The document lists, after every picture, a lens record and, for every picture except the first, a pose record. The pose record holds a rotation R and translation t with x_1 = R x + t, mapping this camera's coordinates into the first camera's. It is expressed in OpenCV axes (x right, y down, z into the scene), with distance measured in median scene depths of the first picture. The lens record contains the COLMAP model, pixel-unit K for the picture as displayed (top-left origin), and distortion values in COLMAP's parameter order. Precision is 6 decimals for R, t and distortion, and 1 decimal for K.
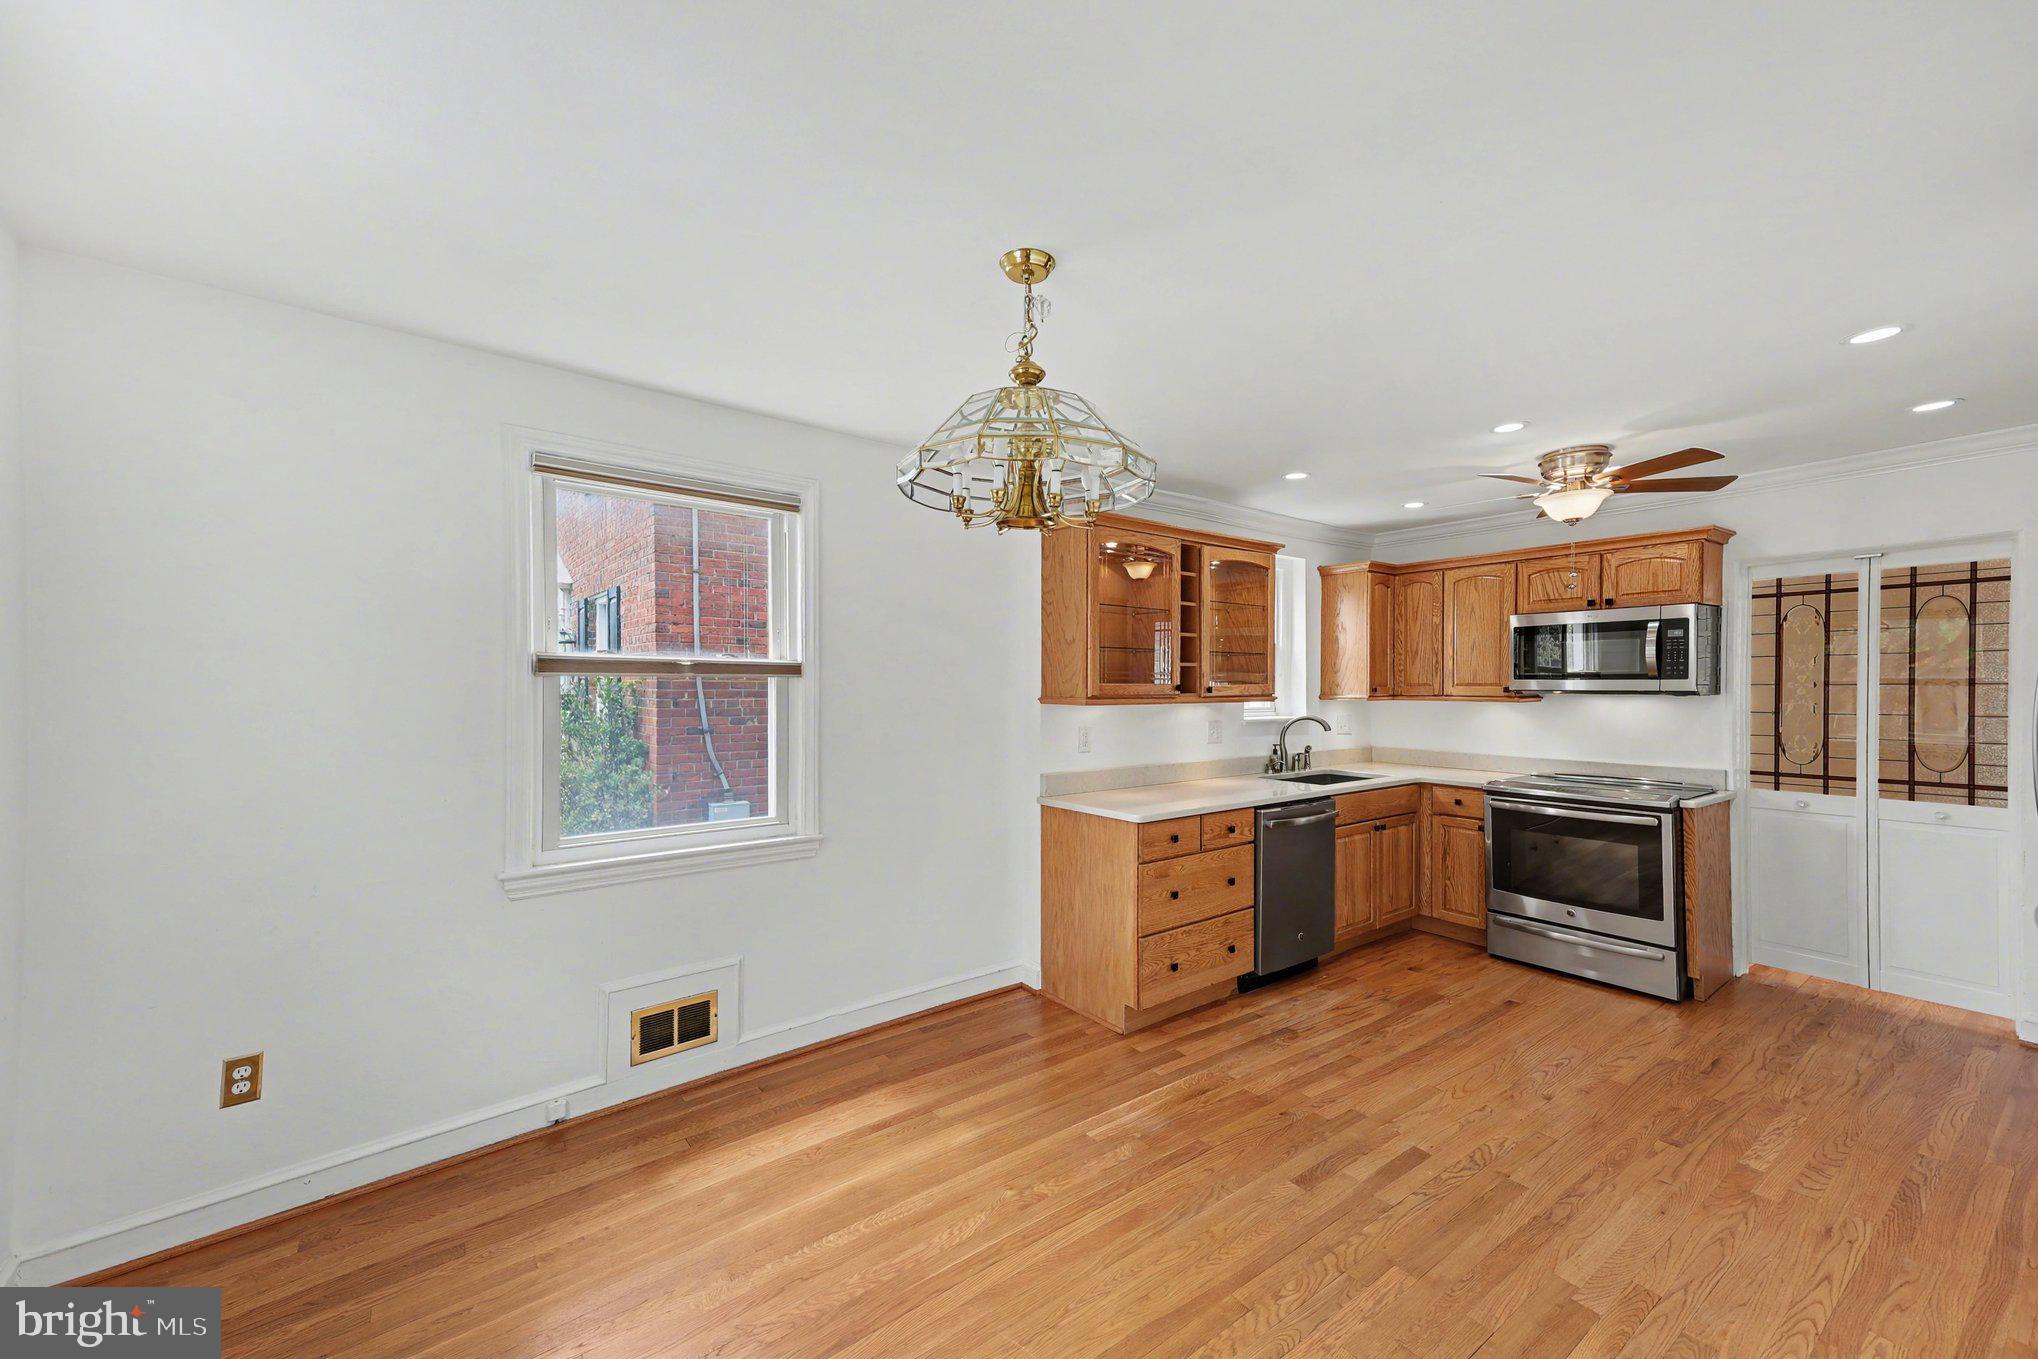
lens RADIAL K [[784.0, 0, 1009.6], [0, 784.0, 686.3], [0, 0, 1]] dist [0.033082, 0.000079]
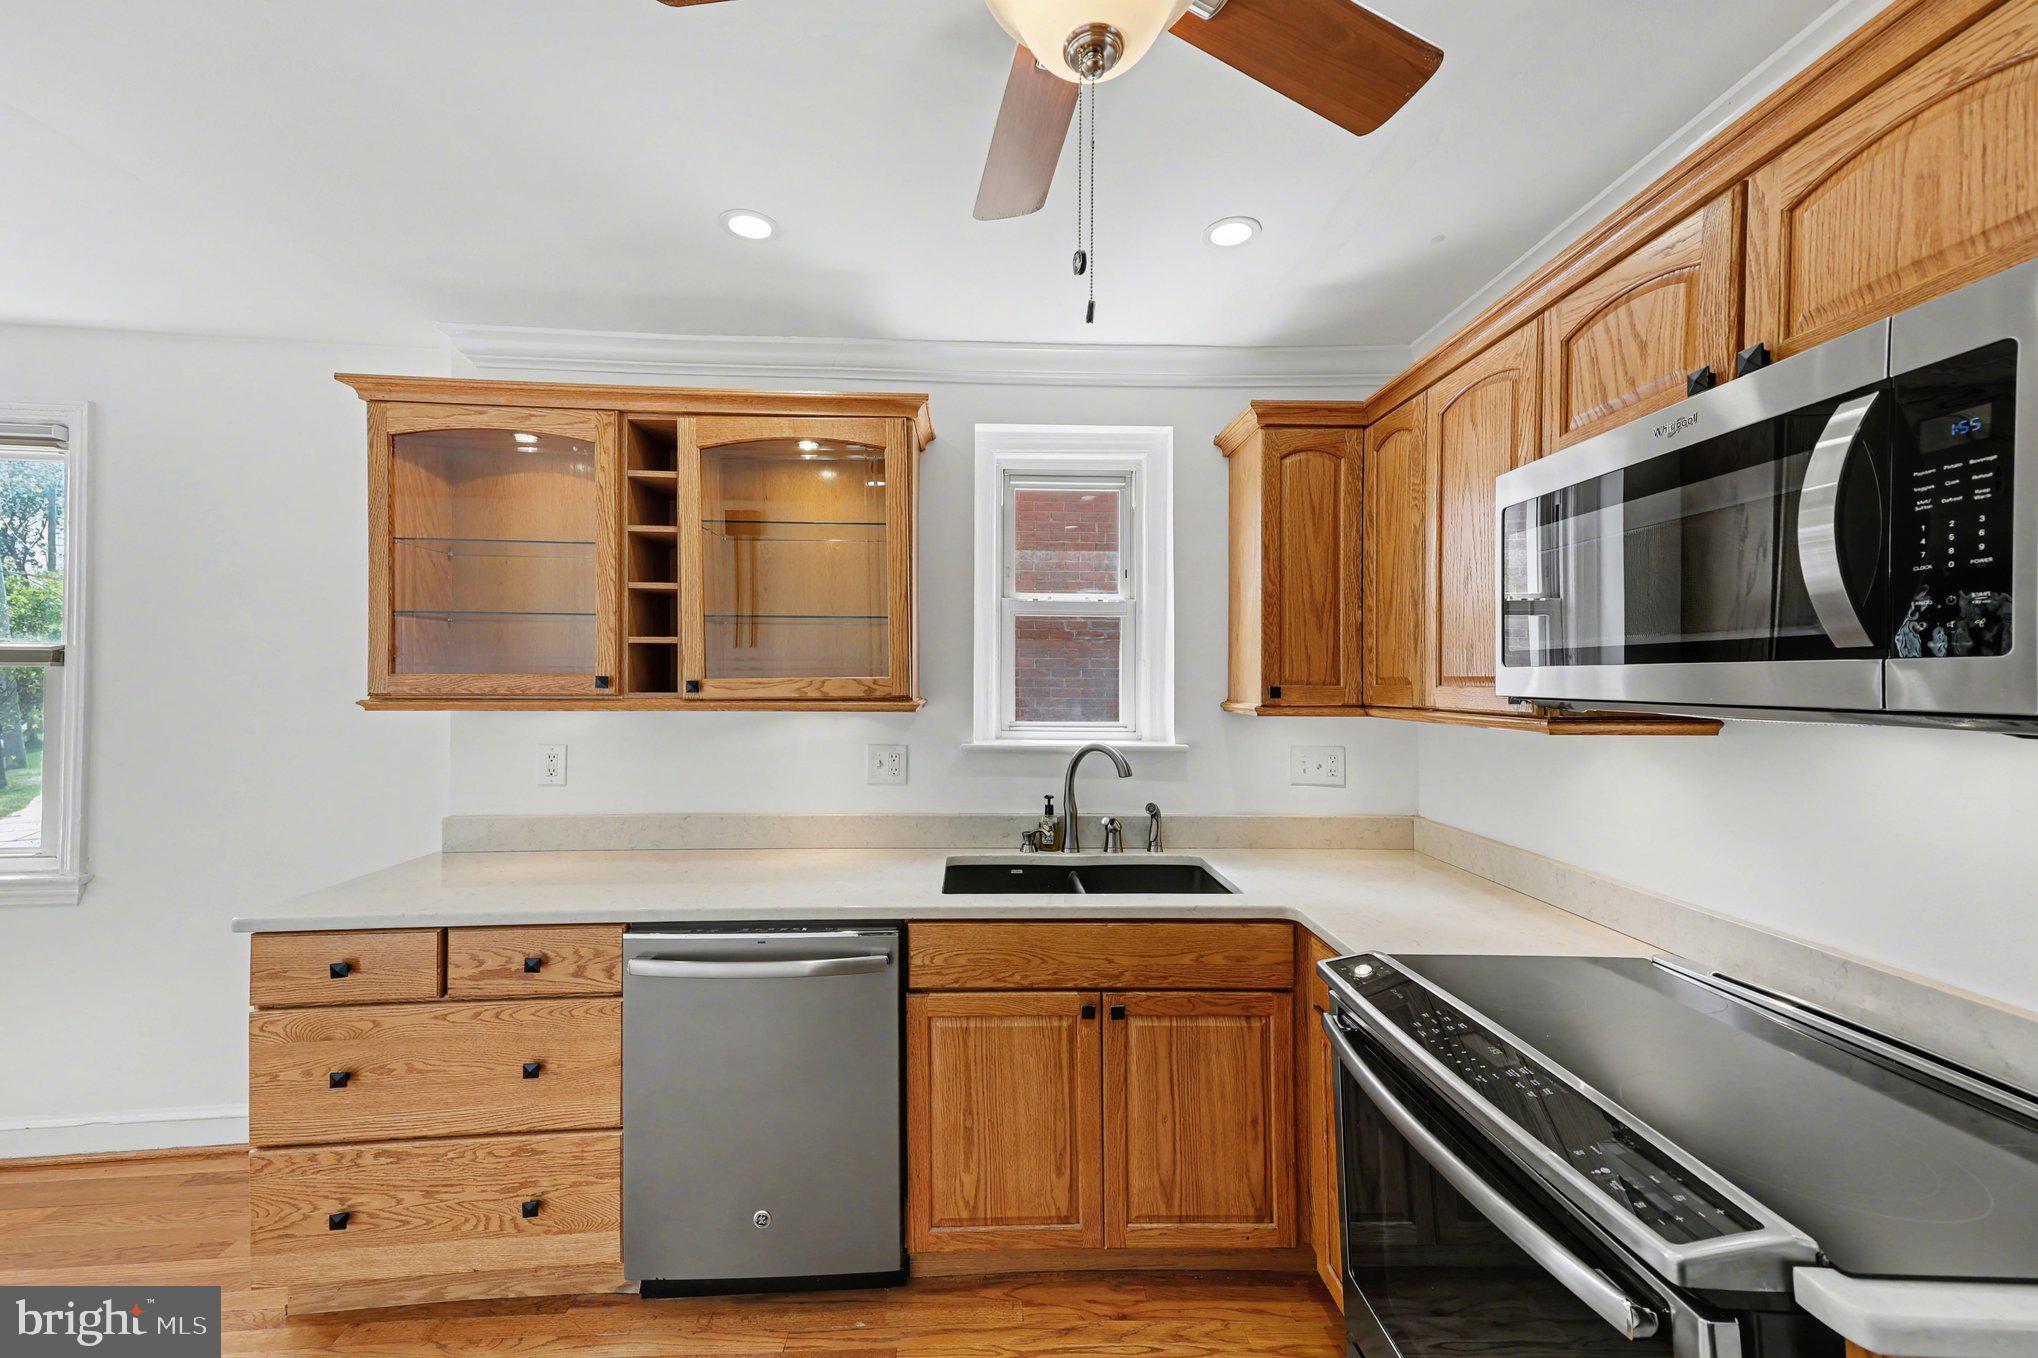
lens RADIAL K [[796.5, 0, 1018.4], [0, 796.5, 680.5], [0, 0, 1]] dist [0.051701, -0.000023]
pose [[0.820588, 0.005709, -0.571492, 0.739392], [-0.007752, 0.999969, -0.001141, -0.000501], [0.571468, 0.005366, 0.820607, 0.667526]]
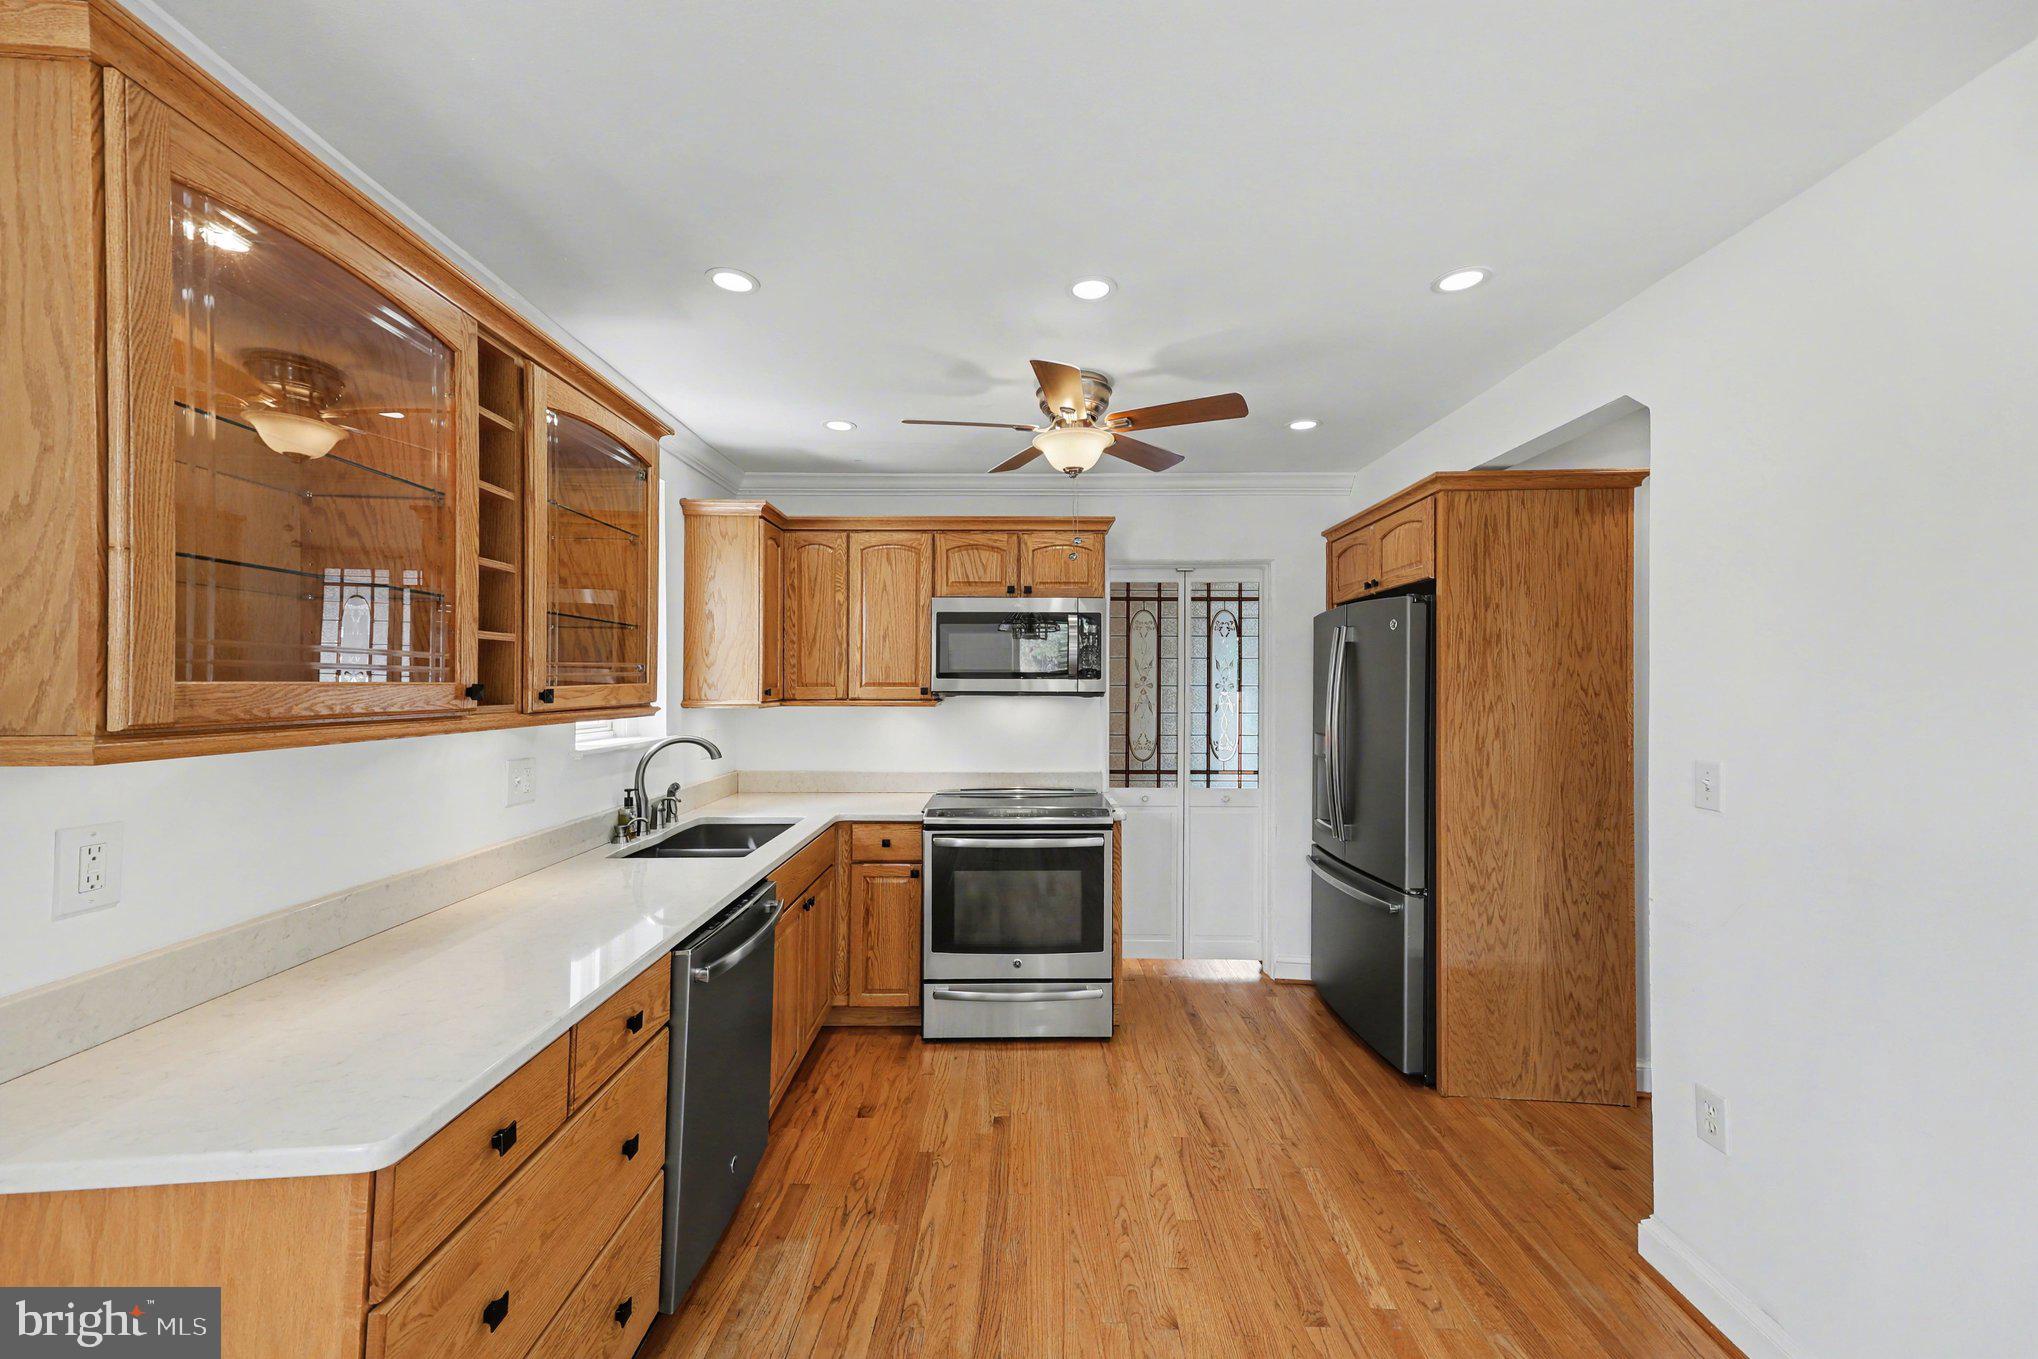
lens RADIAL K [[784.0, 0, 1009.6], [0, 784.0, 686.3], [0, 0, 1]] dist [0.033082, 0.000079]
pose [[0.604152, -0.001710, 0.796867, 0.056321], [0.002565, 0.999997, 0.000200, -0.000264], [-0.796865, 0.001923, 0.604154, 0.518527]]
